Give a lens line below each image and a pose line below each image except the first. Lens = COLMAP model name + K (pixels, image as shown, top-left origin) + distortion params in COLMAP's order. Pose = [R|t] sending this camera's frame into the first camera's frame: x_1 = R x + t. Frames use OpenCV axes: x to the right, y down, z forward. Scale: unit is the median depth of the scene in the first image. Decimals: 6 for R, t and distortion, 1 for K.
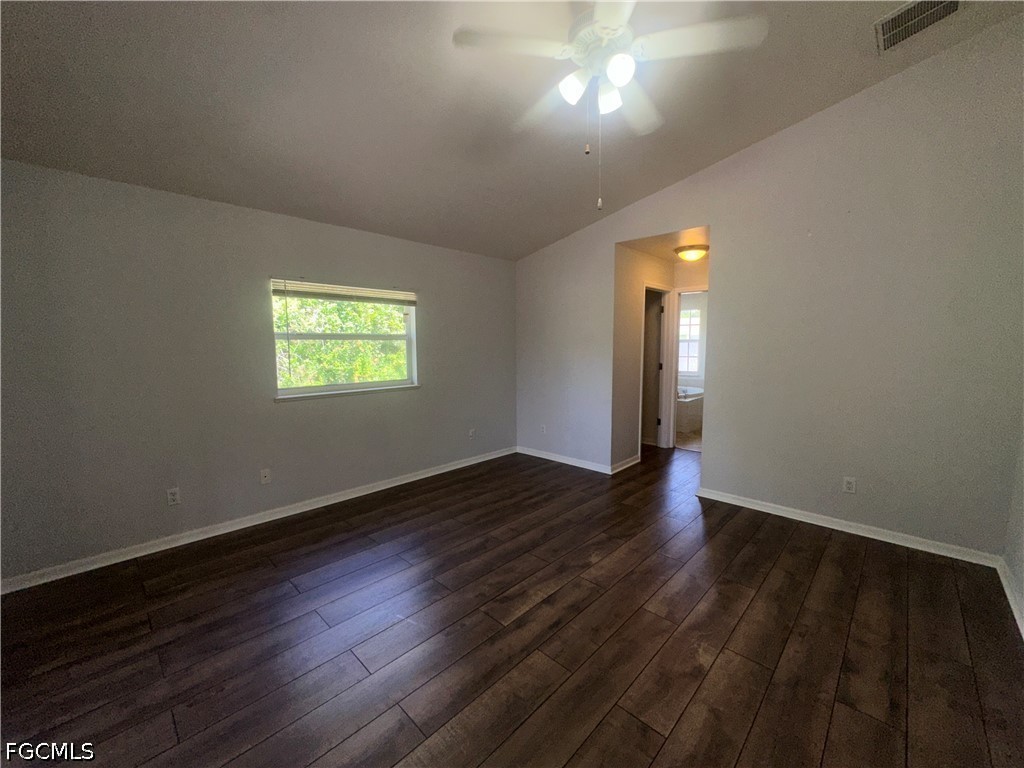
lens RADIAL K [[410.1, 0, 511.2], [0, 410.1, 384.0], [0, 0, 1]] dist [-0.003101, 0.000628]
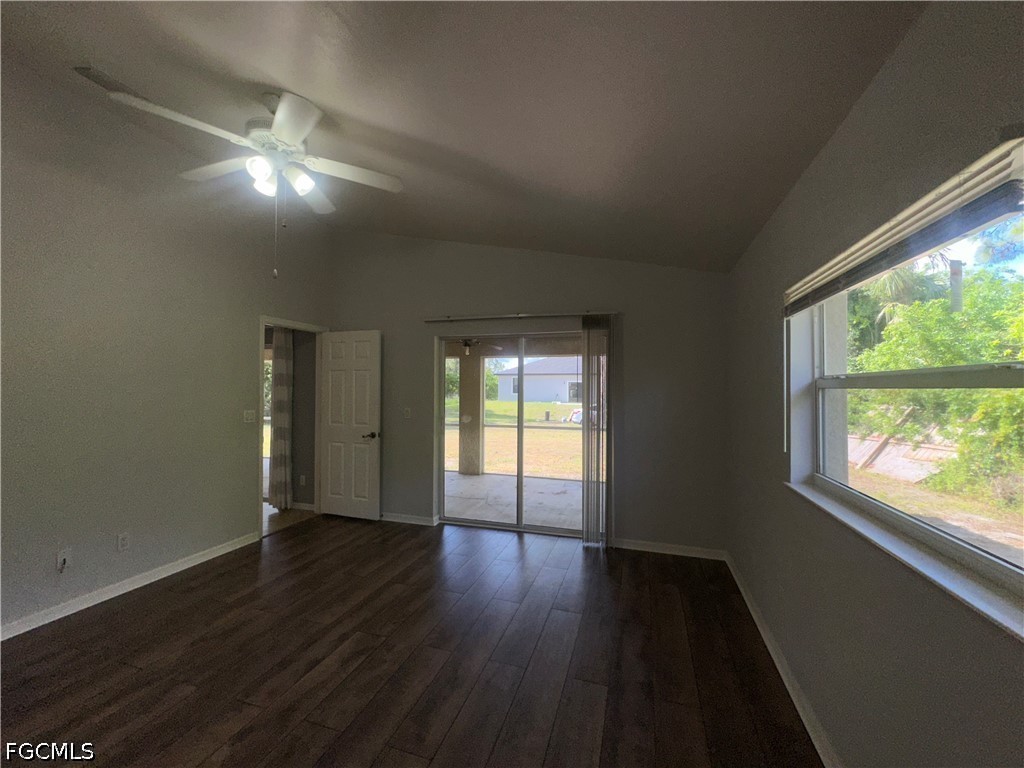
lens RADIAL K [[410.1, 0, 511.2], [0, 410.1, 384.0], [0, 0, 1]] dist [-0.003101, 0.000628]
pose [[-0.894453, -0.004176, -0.447142, 0.103087], [-0.046925, 0.995312, 0.084573, -0.202247], [0.444692, 0.096629, -0.890456, 1.855109]]
